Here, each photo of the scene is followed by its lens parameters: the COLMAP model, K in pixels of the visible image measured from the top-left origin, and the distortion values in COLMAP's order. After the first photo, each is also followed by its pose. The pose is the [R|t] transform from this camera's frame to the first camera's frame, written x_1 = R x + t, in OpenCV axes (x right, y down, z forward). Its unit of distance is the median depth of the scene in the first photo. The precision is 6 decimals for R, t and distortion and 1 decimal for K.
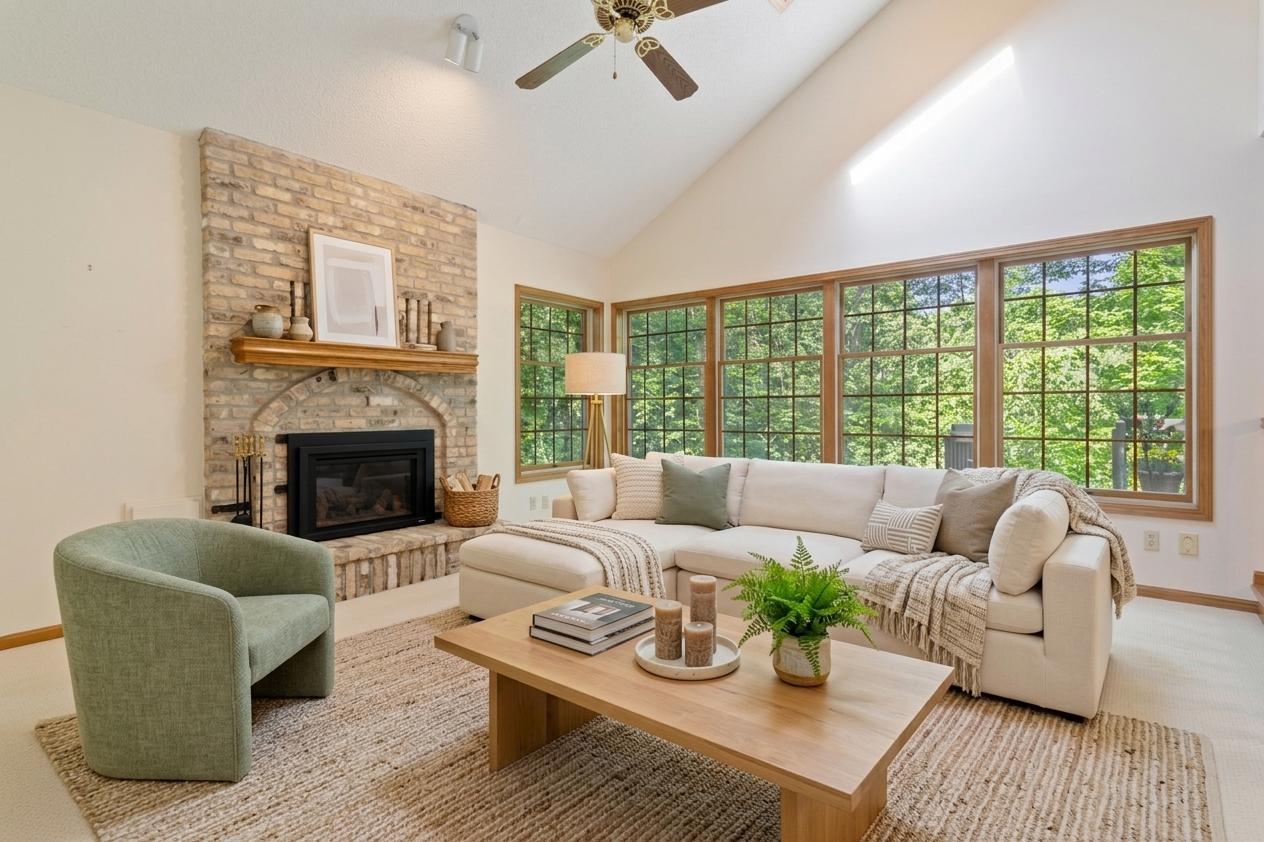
lens RADIAL K [[626.8, 0, 634.0], [0, 626.8, 409.1], [0, 0, 1]] dist [0.001195, 0.000338]
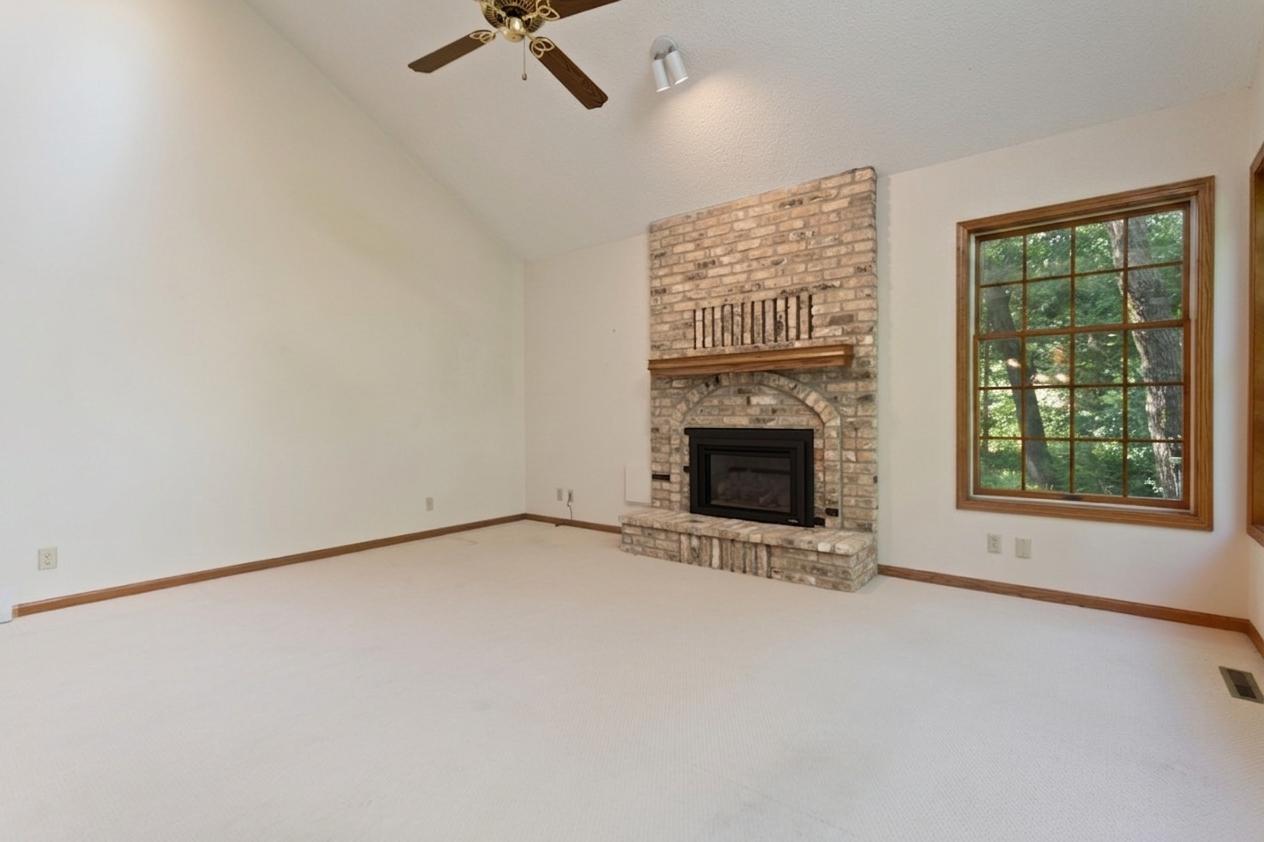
lens RADIAL K [[605.6, 0, 638.4], [0, 605.6, 418.6], [0, 0, 1]] dist [-0.000547, -0.000133]
pose [[-0.002517, 0.009214, -0.999954, 0.636498], [0.006125, 0.999939, 0.009199, 0.007453], [0.999978, -0.006101, -0.002573, 0.797216]]
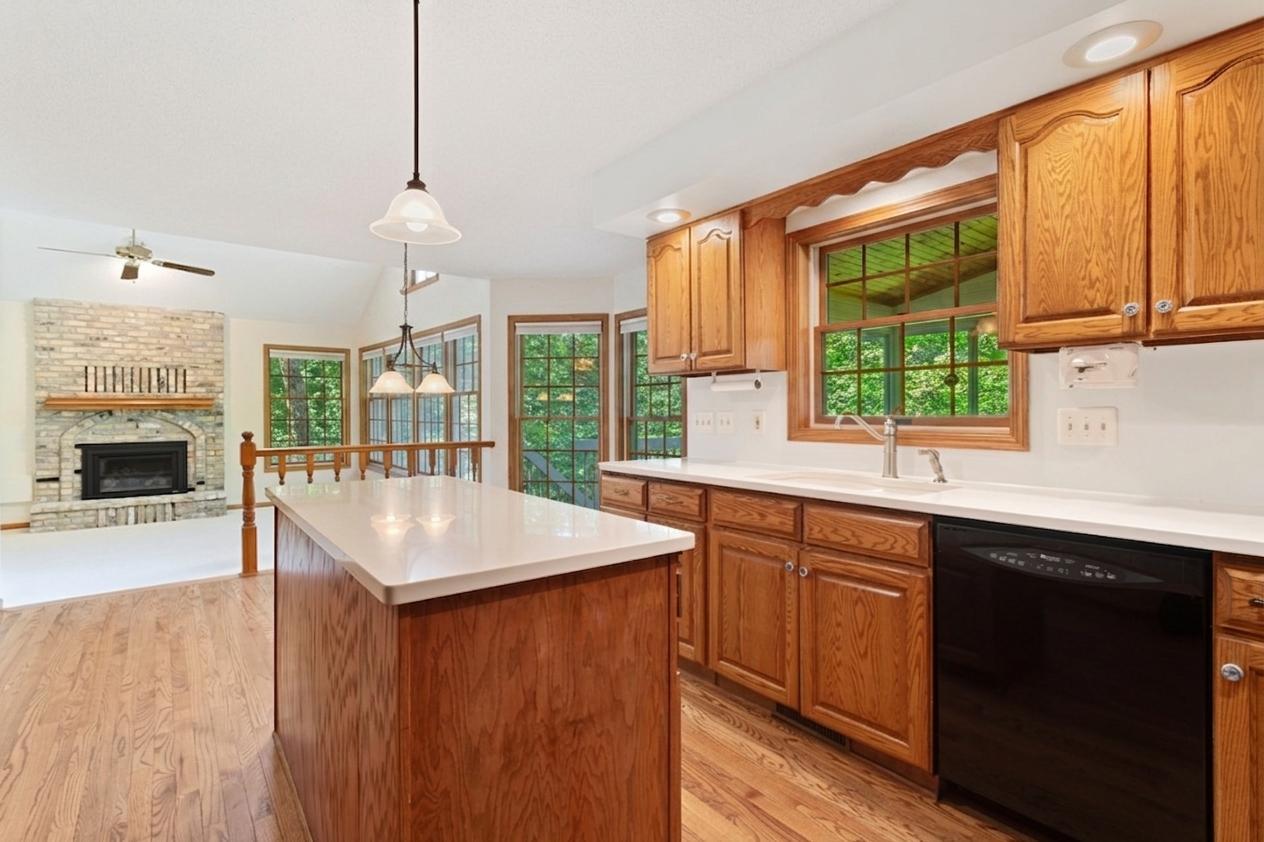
lens RADIAL K [[603.1, 0, 631.0], [0, 603.1, 408.1], [0, 0, 1]] dist [-0.000379, -0.000405]
pose [[0.973171, -0.009582, -0.229882, 1.401668], [0.007880, 0.999934, -0.008317, -0.038690], [0.229947, 0.006283, 0.973183, -0.405546]]
